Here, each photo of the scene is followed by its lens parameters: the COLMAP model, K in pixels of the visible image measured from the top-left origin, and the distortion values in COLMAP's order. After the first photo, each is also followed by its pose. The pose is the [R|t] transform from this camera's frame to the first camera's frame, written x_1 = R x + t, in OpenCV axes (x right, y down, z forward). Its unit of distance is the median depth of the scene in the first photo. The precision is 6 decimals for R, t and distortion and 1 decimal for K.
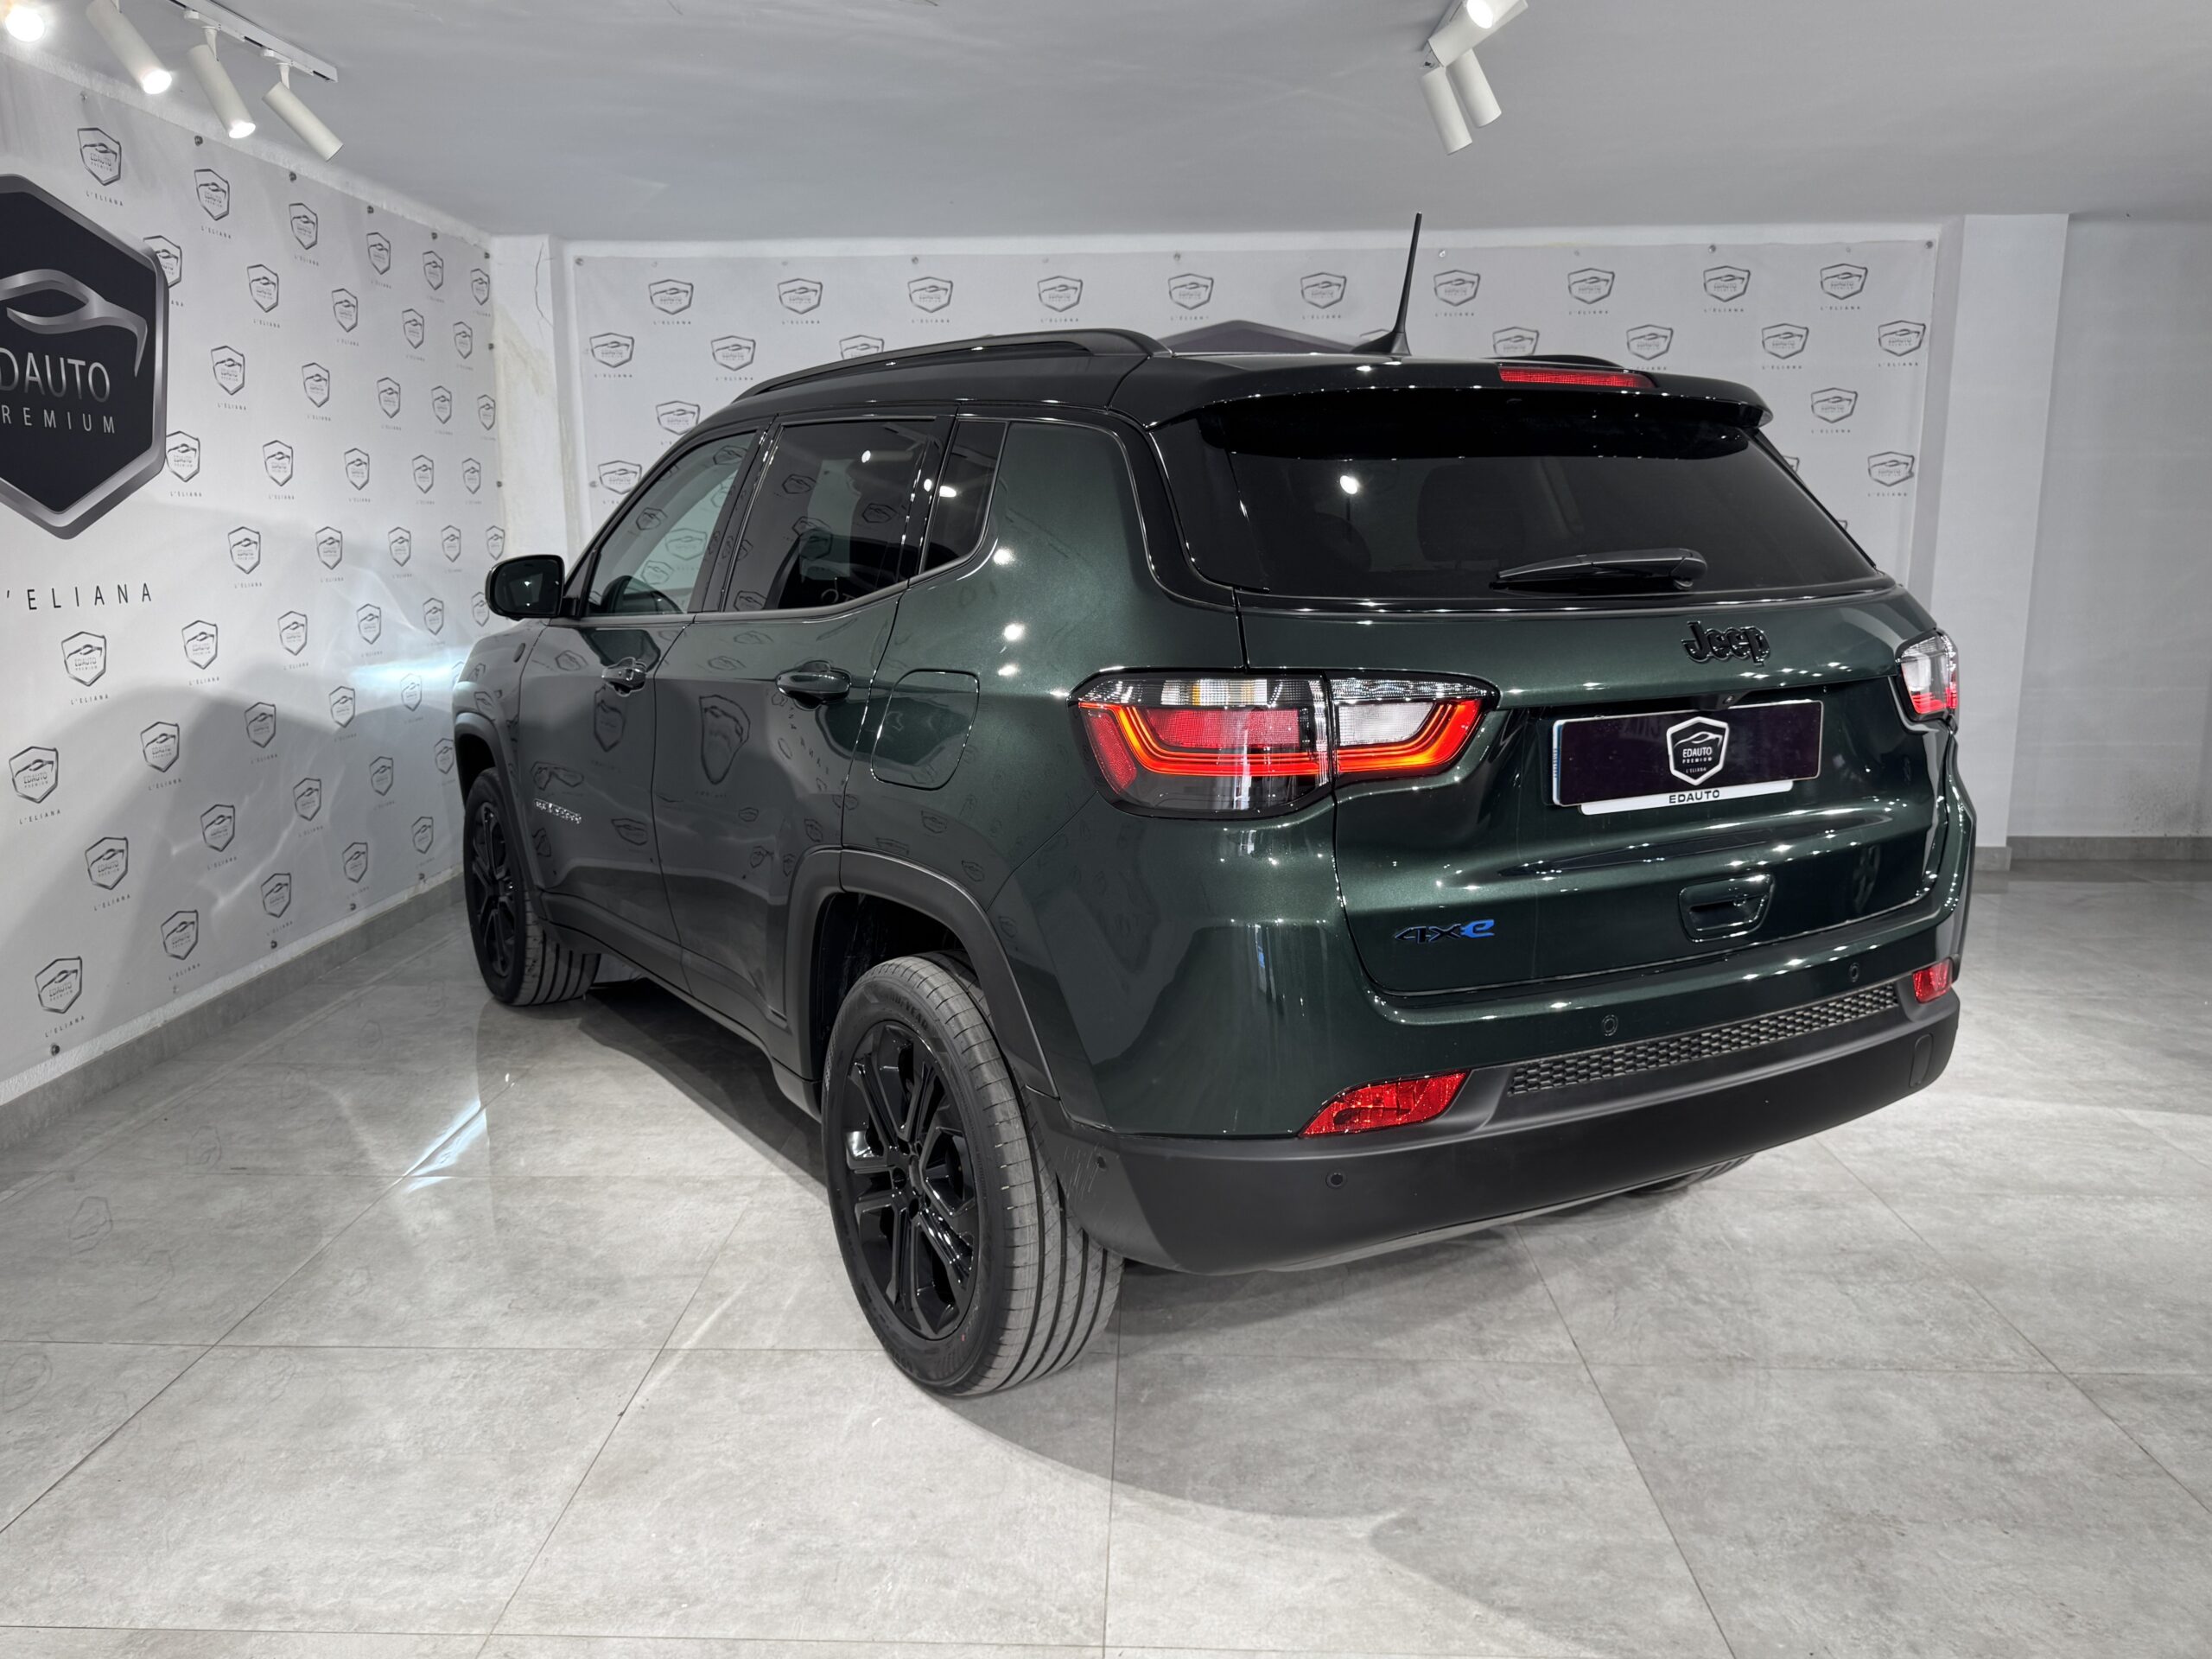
lens RADIAL K [[1745.1, 0, 1088.6], [0, 1745.1, 848.4], [0, 0, 1]] dist [0.024728, -0.043371]
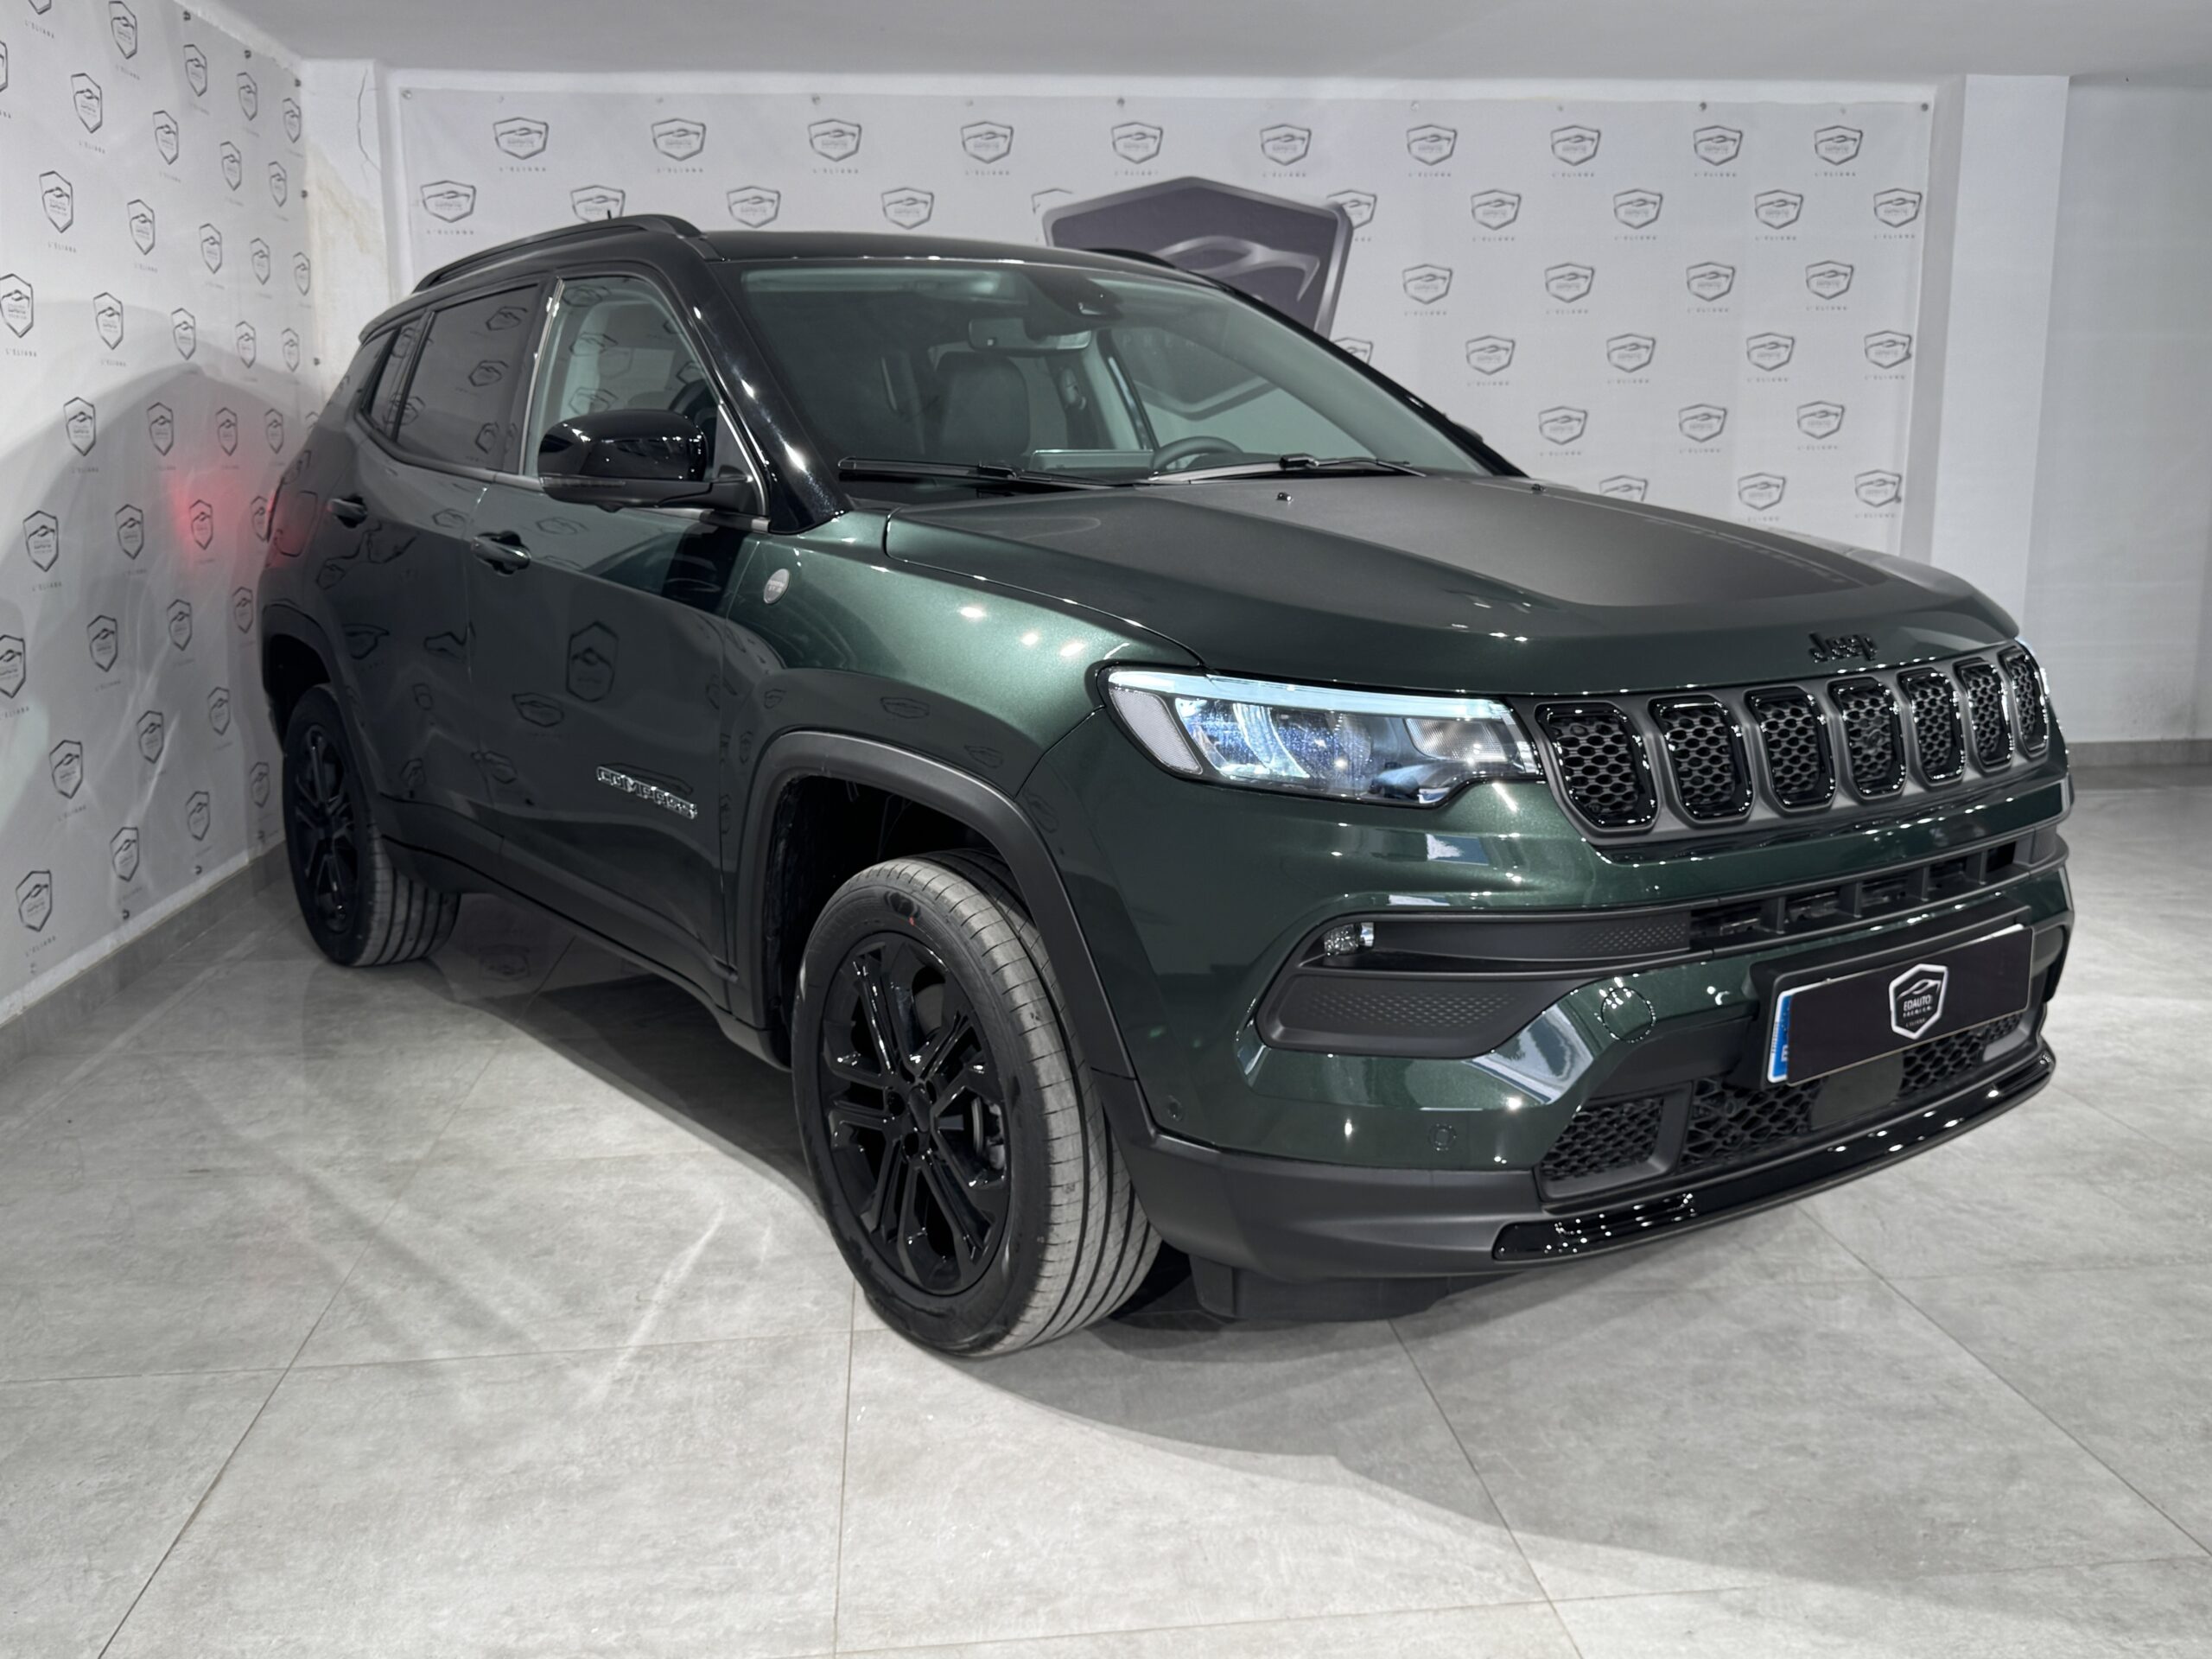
lens RADIAL K [[1974.2, 0, 1116.5], [0, 1974.2, 851.7], [0, 0, 1]] dist [0.042622, -0.086971]
pose [[0.988978, -0.032722, 0.144398, -0.180194], [0.030332, 0.999365, 0.018722, 0.028458], [-0.144919, -0.014135, 0.989342, 0.026161]]
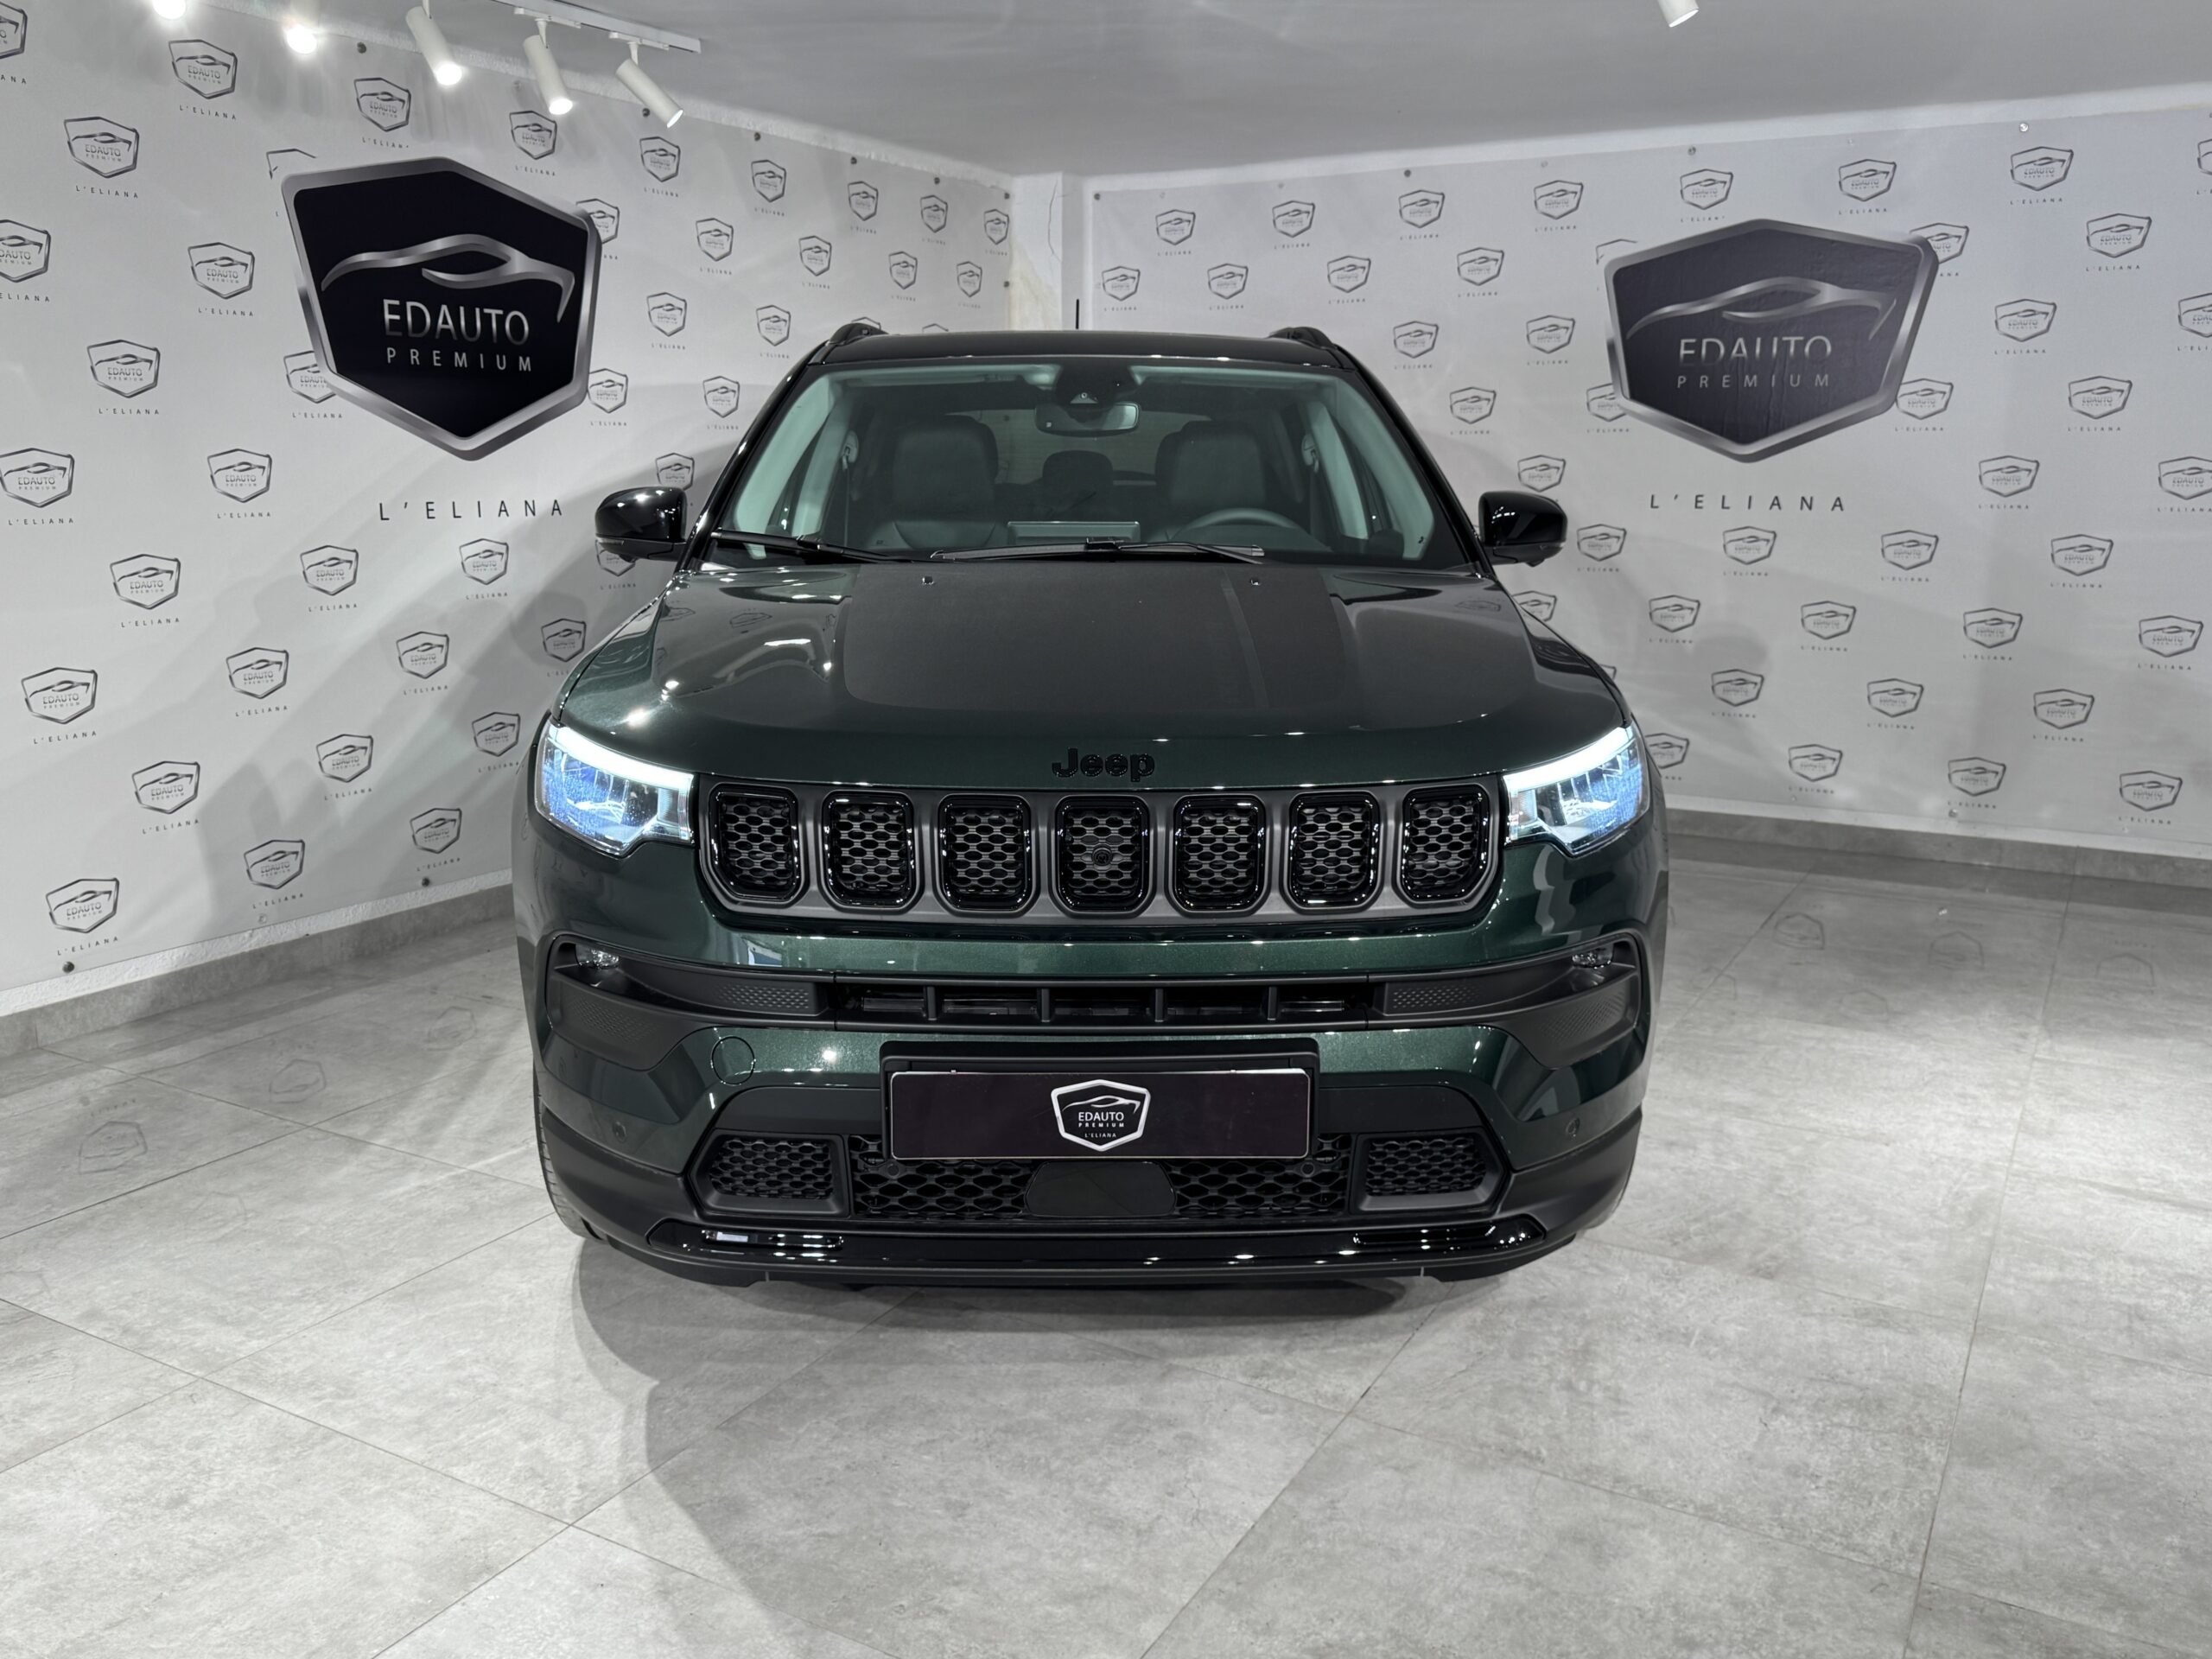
lens RADIAL K [[1808.0, 0, 1110.2], [0, 1808.0, 826.0], [0, 0, 1]] dist [0.025890, -0.044317]
pose [[0.888120, 0.101137, -0.448345, 0.395978], [-0.091615, 0.994868, 0.042942, -0.021578], [0.450387, 0.002937, 0.892828, 0.089327]]
